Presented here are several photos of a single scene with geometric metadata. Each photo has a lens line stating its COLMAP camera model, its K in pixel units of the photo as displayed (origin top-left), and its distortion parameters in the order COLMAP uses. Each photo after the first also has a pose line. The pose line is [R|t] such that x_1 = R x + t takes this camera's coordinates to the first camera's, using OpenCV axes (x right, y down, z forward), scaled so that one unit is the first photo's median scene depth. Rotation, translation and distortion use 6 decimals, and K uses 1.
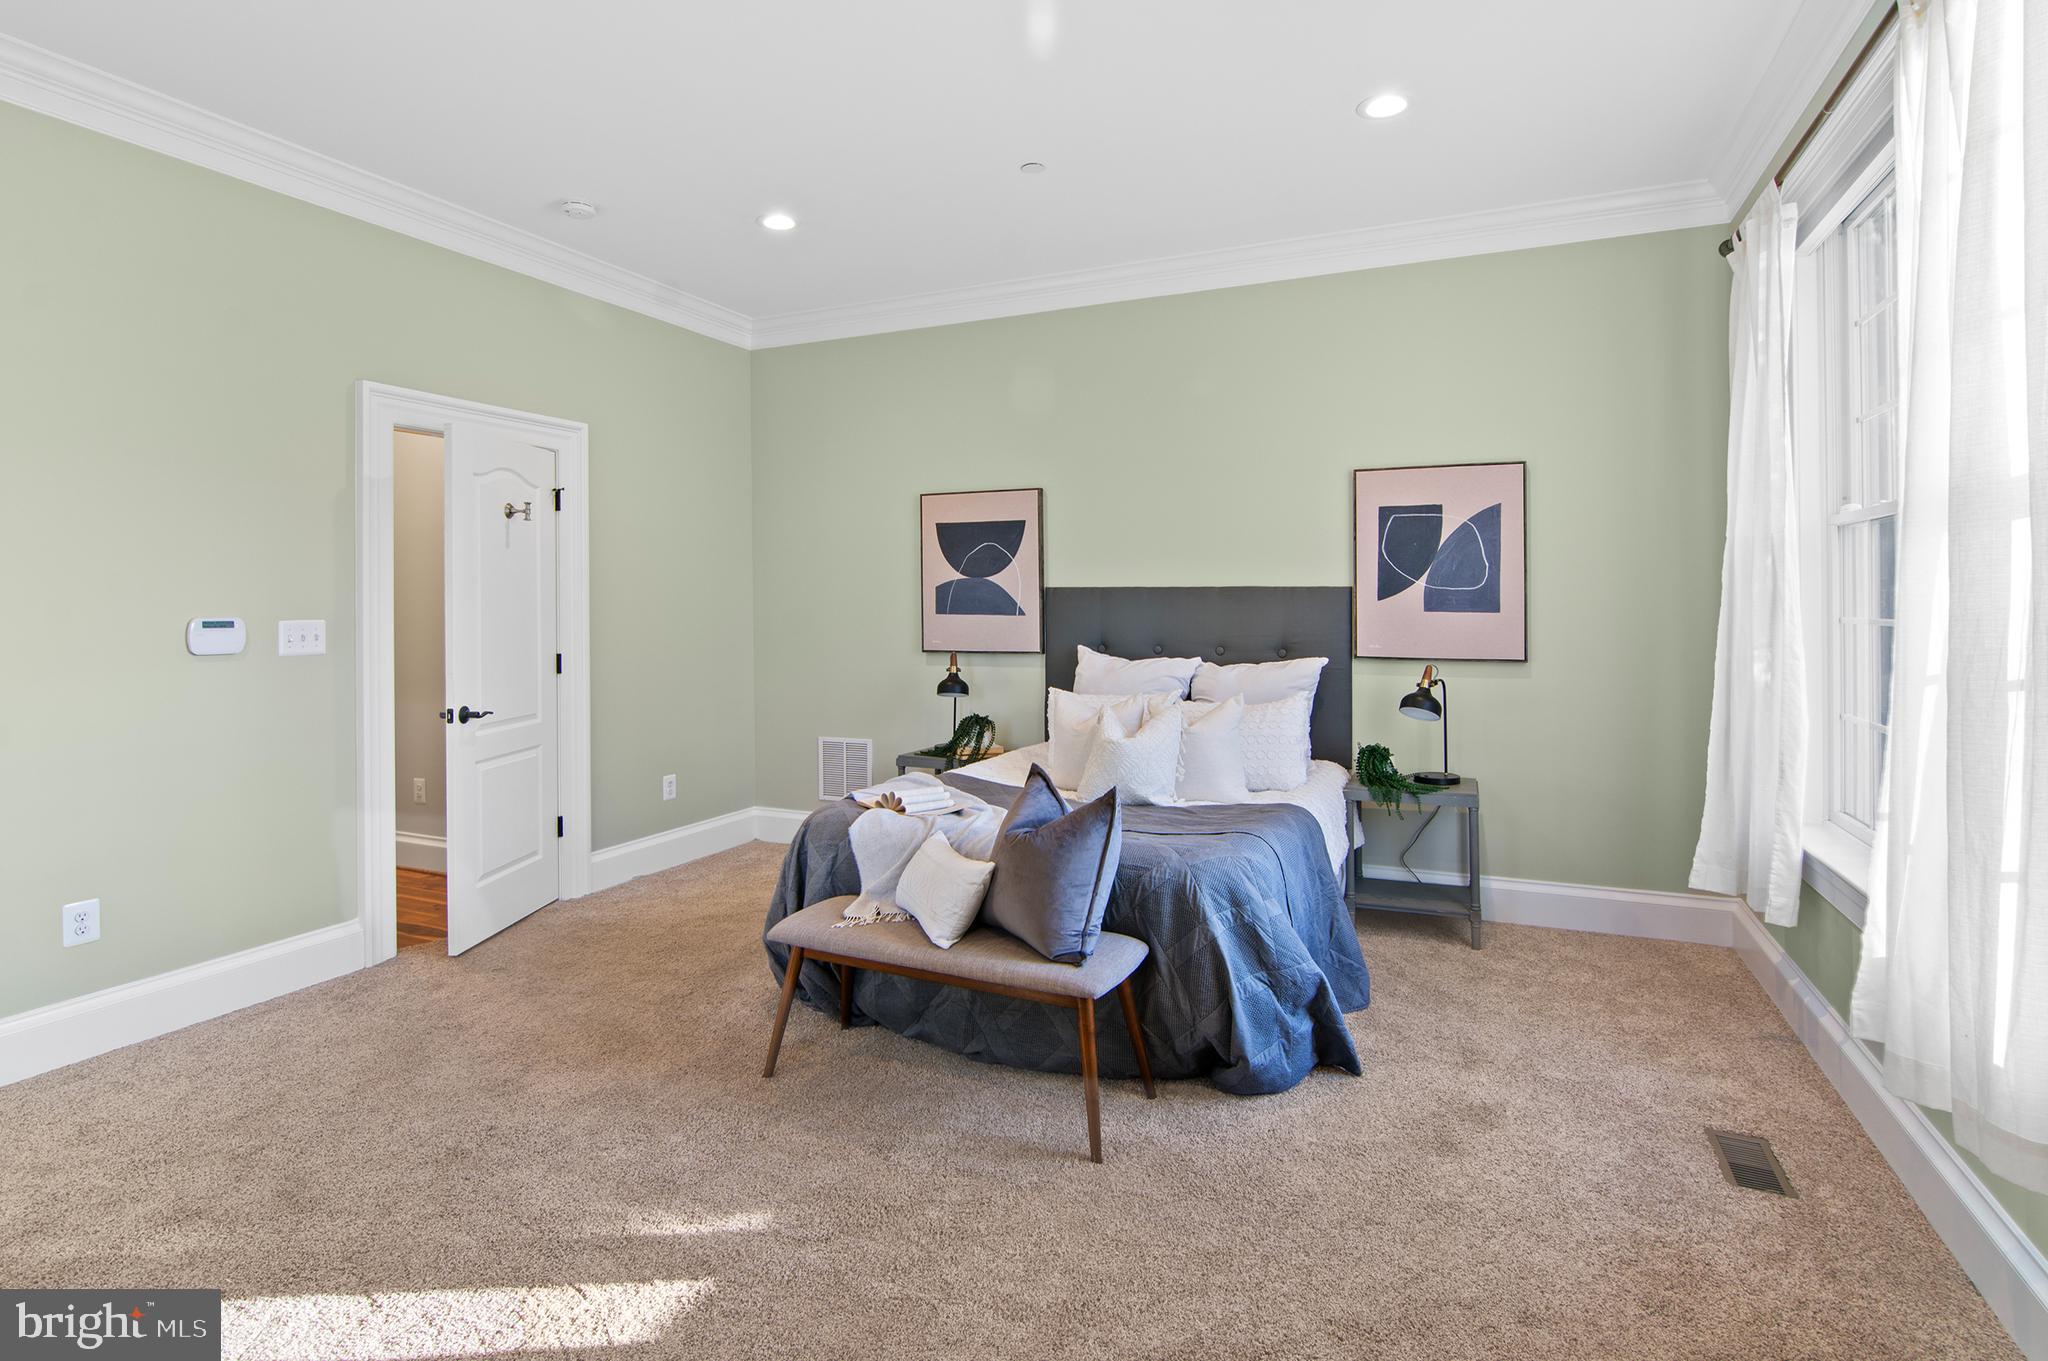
lens RADIAL K [[1021.8, 0, 1027.3], [0, 1021.8, 612.6], [0, 0, 1]] dist [-0.001244, -0.007240]
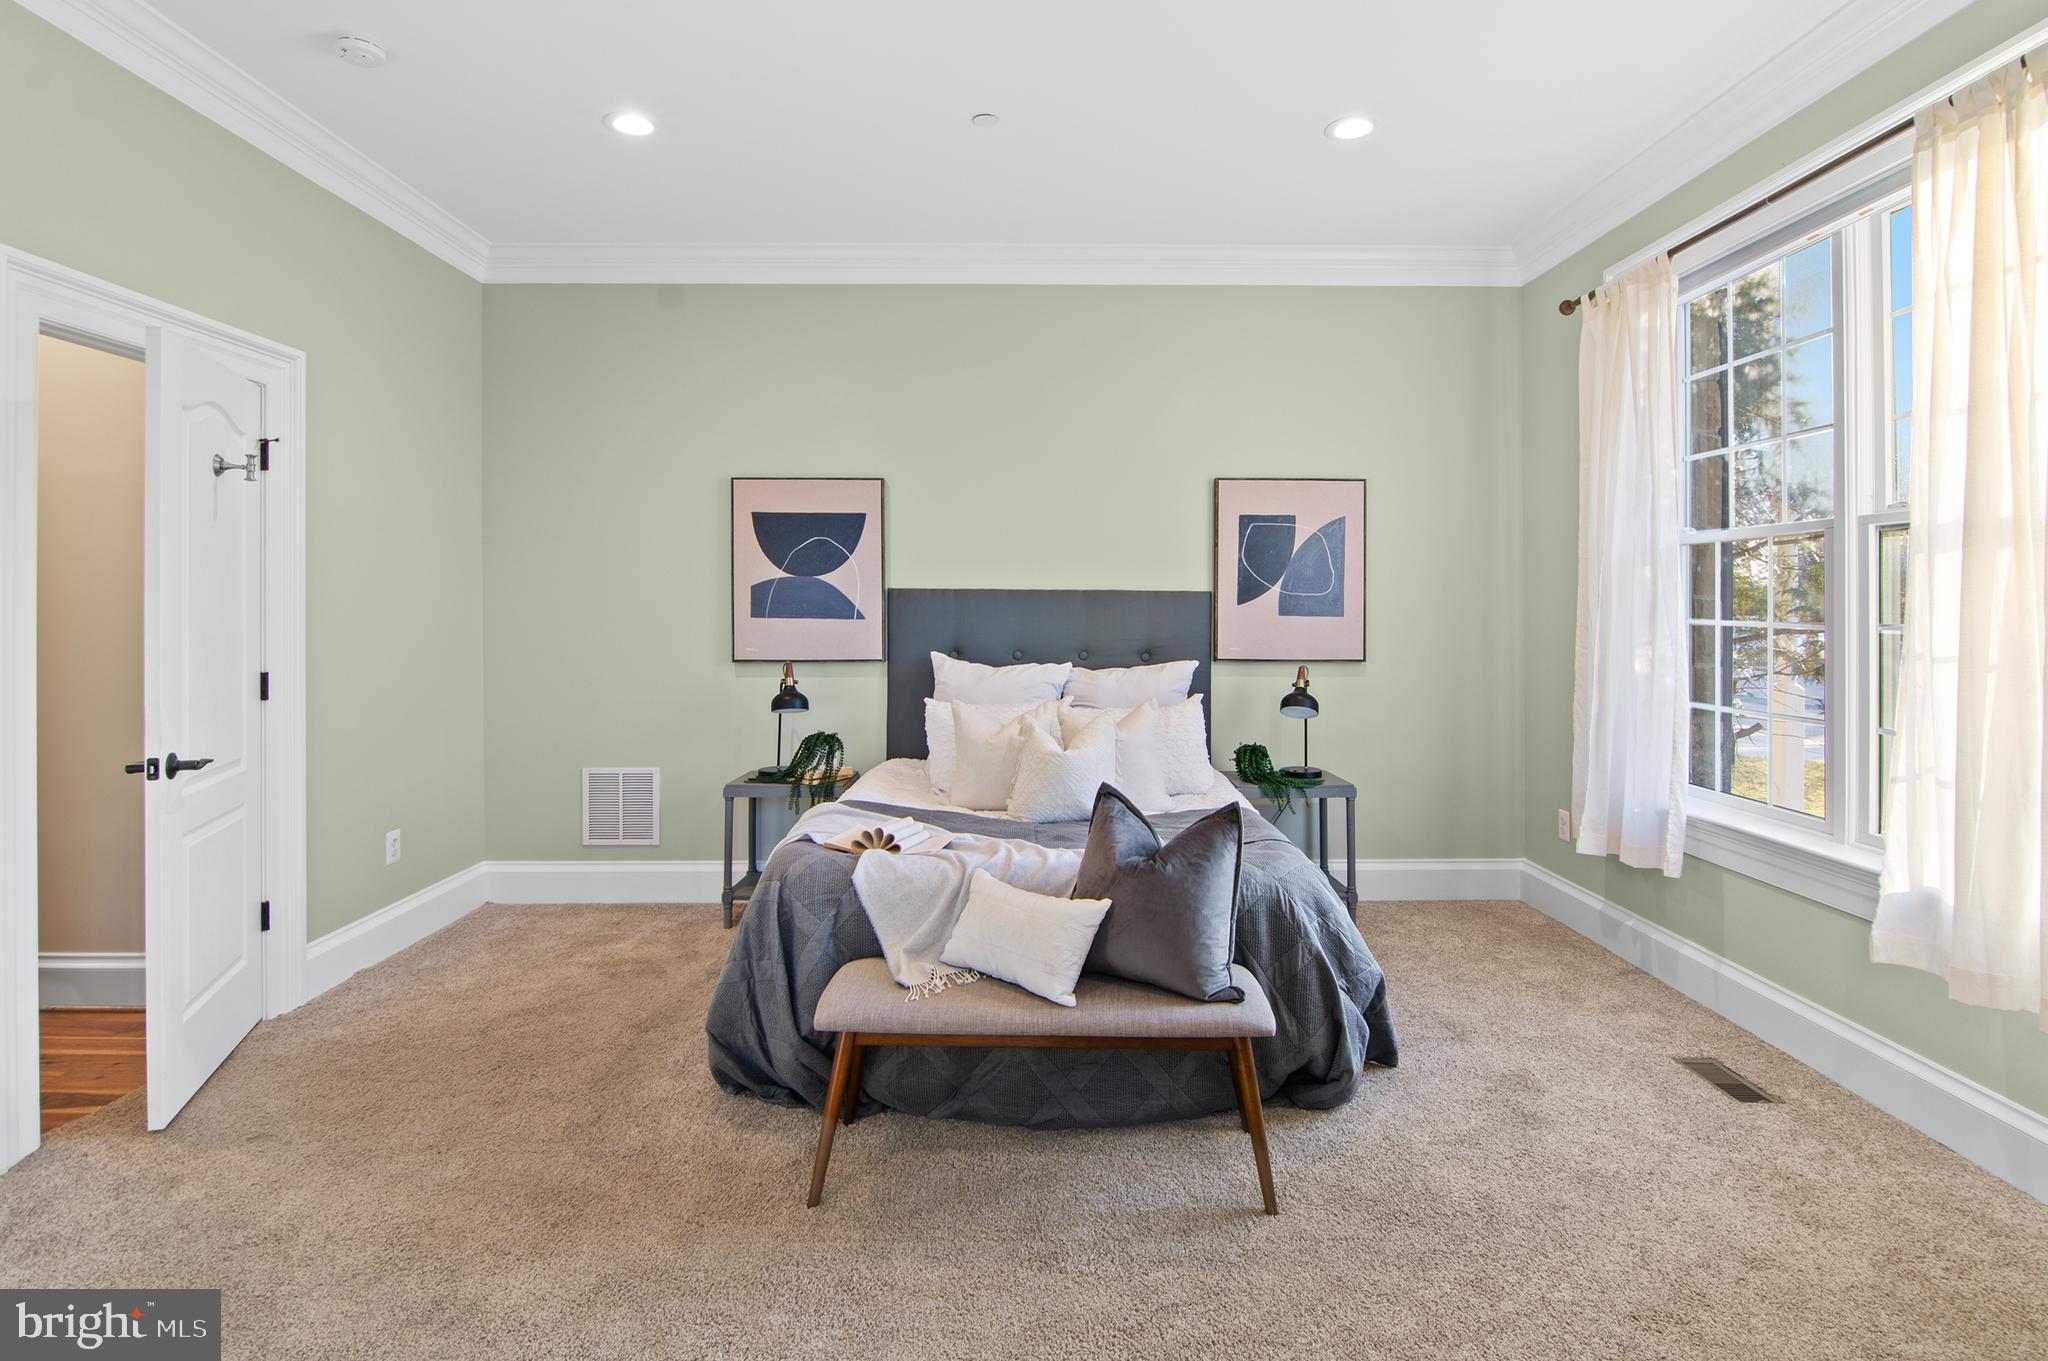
lens RADIAL K [[1021.8, 0, 1027.3], [0, 1021.8, 612.6], [0, 0, 1]] dist [-0.001244, -0.007240]
pose [[0.908135, 0.004057, 0.418657, -0.306159], [-0.001582, 0.999979, -0.006260, 0.002922], [-0.418674, 0.005023, 0.908123, 0.152938]]
